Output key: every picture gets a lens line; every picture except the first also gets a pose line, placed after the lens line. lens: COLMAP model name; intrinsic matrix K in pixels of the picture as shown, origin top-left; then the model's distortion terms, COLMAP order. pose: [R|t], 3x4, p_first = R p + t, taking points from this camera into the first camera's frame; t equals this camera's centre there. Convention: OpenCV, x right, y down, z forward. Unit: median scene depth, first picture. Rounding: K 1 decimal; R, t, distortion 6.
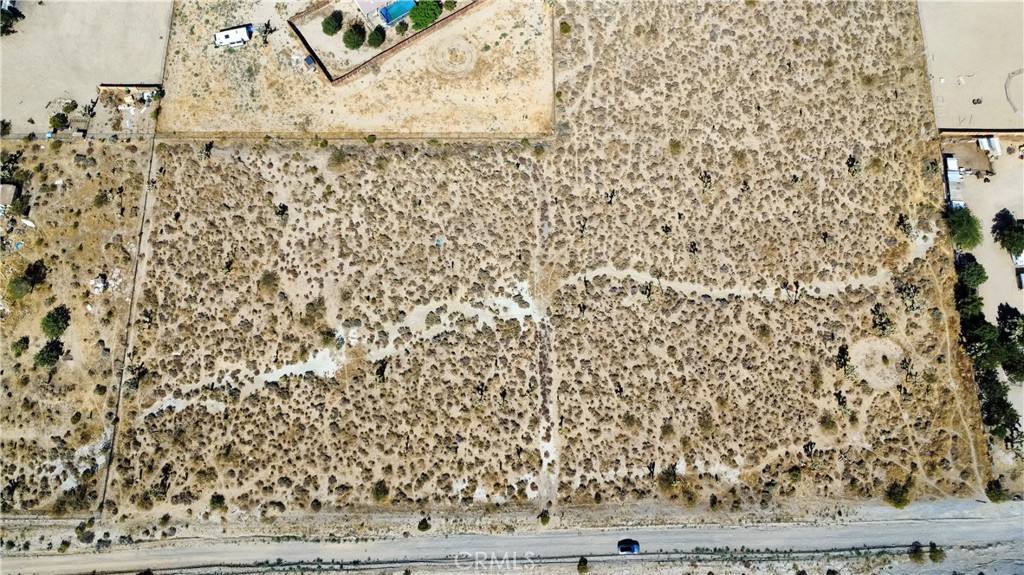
lens RADIAL K [[774.5, 0, 515.4], [0, 774.5, 288.2], [0, 0, 1]] dist [0.007606, -0.010703]
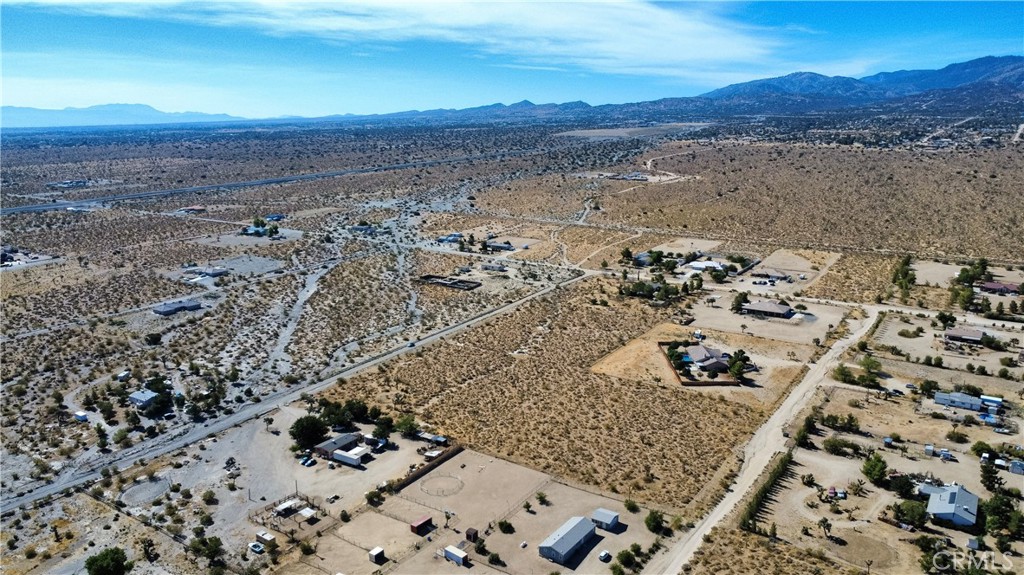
lens RADIAL K [[774.5, 0, 515.4], [0, 774.5, 288.2], [0, 0, 1]] dist [0.007606, -0.010703]
pose [[-0.563162, 0.161132, -0.810484, 1.859968], [-0.796591, 0.154968, 0.584318, -1.351551], [0.219751, 0.974690, 0.041084, 0.758936]]
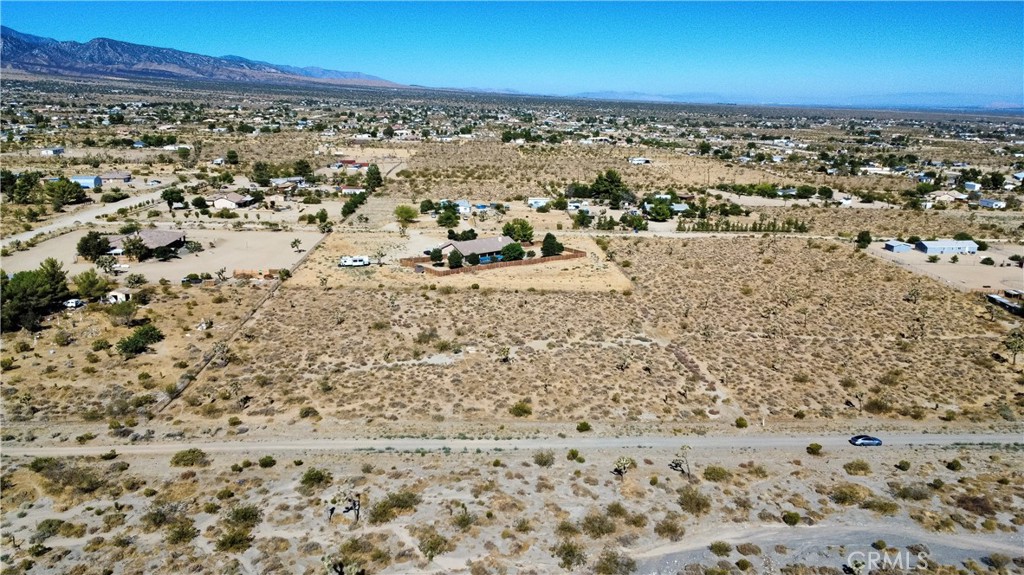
lens RADIAL K [[774.5, 0, 515.4], [0, 774.5, 288.2], [0, 0, 1]] dist [0.007606, -0.010703]
pose [[0.997750, -0.025516, 0.061995, -0.216044], [0.066423, 0.501476, -0.862618, 0.835501], [-0.009079, 0.864795, 0.502042, 0.487704]]
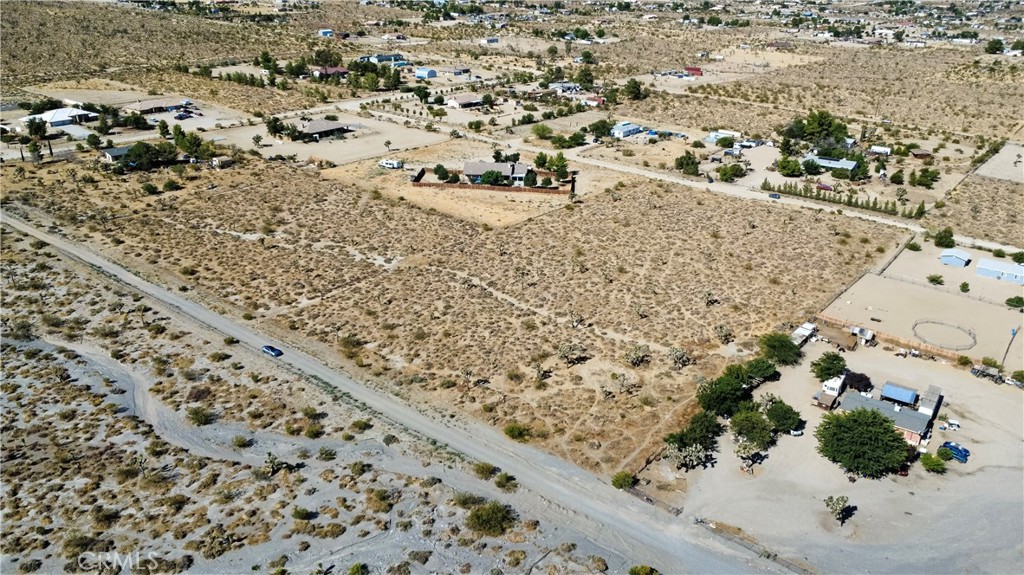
lens RADIAL K [[774.5, 0, 515.4], [0, 774.5, 288.2], [0, 0, 1]] dist [0.007606, -0.010703]
pose [[0.777889, 0.235798, -0.582485, 0.924144], [-0.602808, 0.541847, -0.585683, 0.663204], [0.177515, 0.806722, 0.563638, 0.399306]]
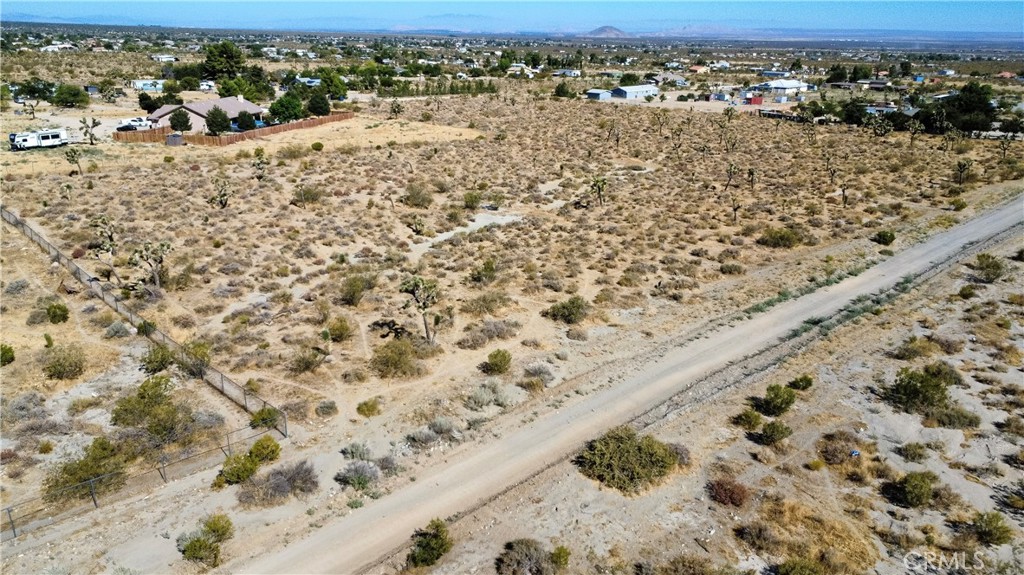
lens RADIAL K [[774.5, 0, 515.4], [0, 774.5, 288.2], [0, 0, 1]] dist [0.007606, -0.010703]
pose [[0.728547, -0.230806, 0.644940, -0.590005], [0.658851, 0.493749, -0.567562, 0.428252], [-0.187442, 0.838415, 0.511786, 0.777249]]
